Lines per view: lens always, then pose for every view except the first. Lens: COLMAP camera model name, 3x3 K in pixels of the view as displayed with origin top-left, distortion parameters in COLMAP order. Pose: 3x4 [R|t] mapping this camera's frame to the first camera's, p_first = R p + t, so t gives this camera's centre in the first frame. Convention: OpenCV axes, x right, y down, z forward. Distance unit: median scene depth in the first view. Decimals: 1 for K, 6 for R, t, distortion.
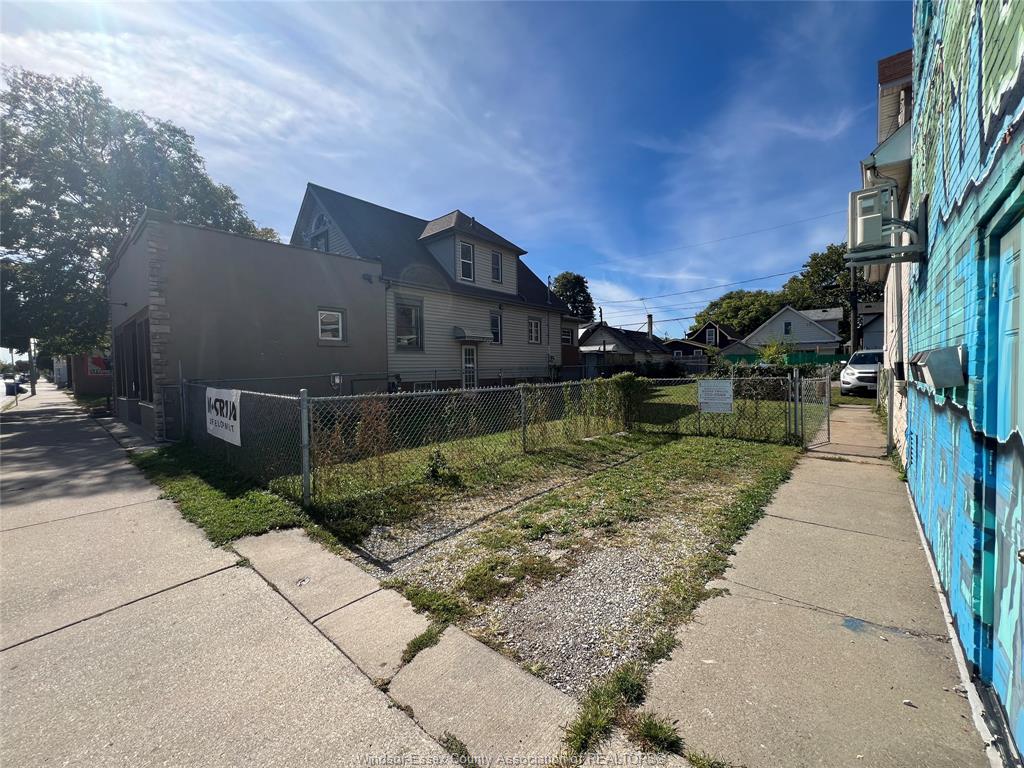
lens RADIAL K [[407.5, 0, 525.9], [0, 407.5, 391.2], [0, 0, 1]] dist [-0.000734, -0.000209]
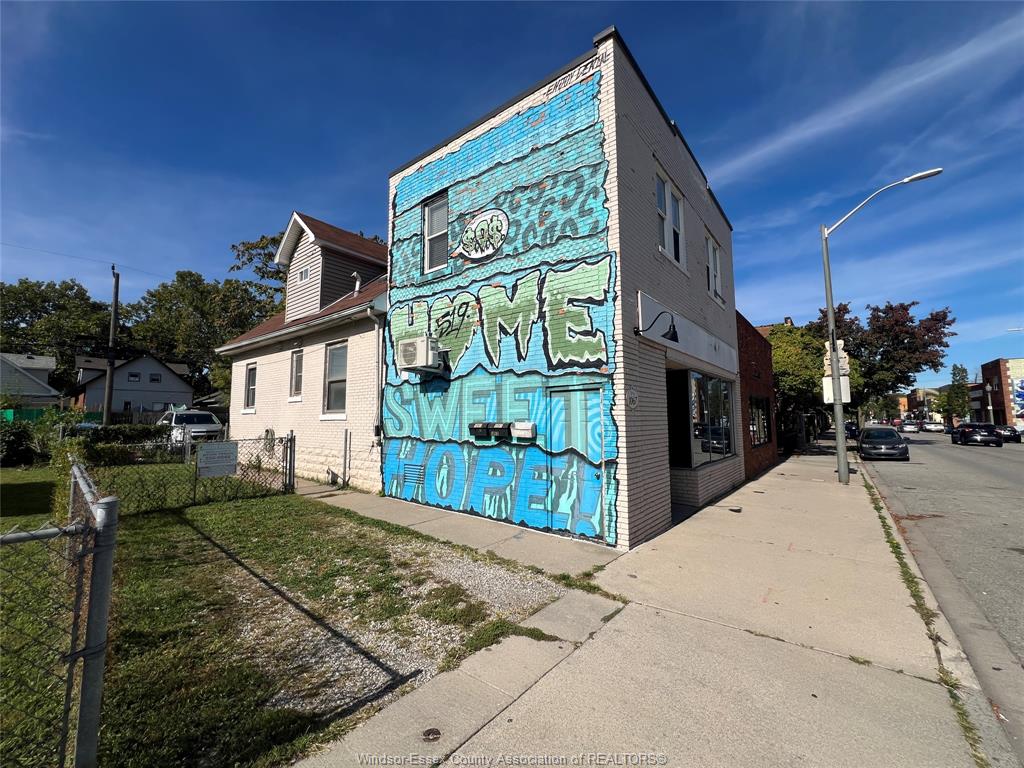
lens RADIAL K [[407.5, 0, 503.8], [0, 407.5, 387.8], [0, 0, 1]] dist [-0.000734, -0.000209]
pose [[-0.014952, 0.093502, 0.995507, -0.263512], [0.056488, 0.994107, -0.092522, -0.013861], [-0.998291, 0.054851, -0.020146, 0.169882]]
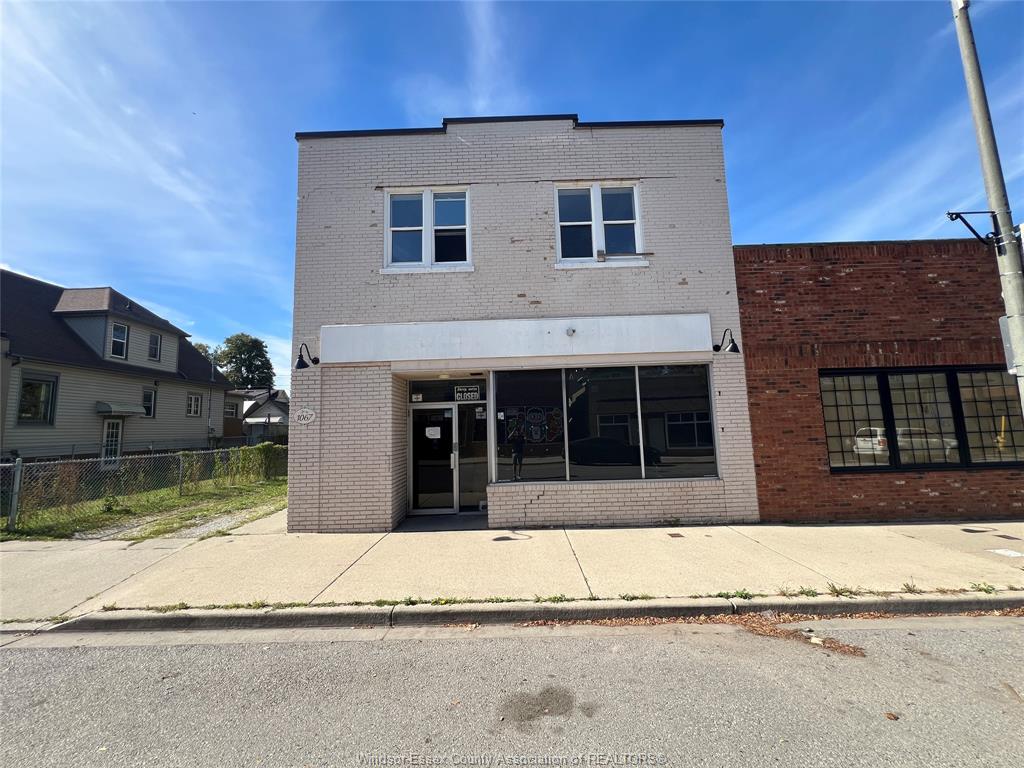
lens RADIAL K [[411.1, 0, 513.5], [0, 411.1, 381.2], [0, 0, 1]] dist [-0.006086, 0.000639]
pose [[0.774827, 0.063816, 0.628944, -0.012628], [0.053331, 0.984747, -0.165618, 0.019562], [-0.629920, 0.161868, 0.759605, -0.469556]]
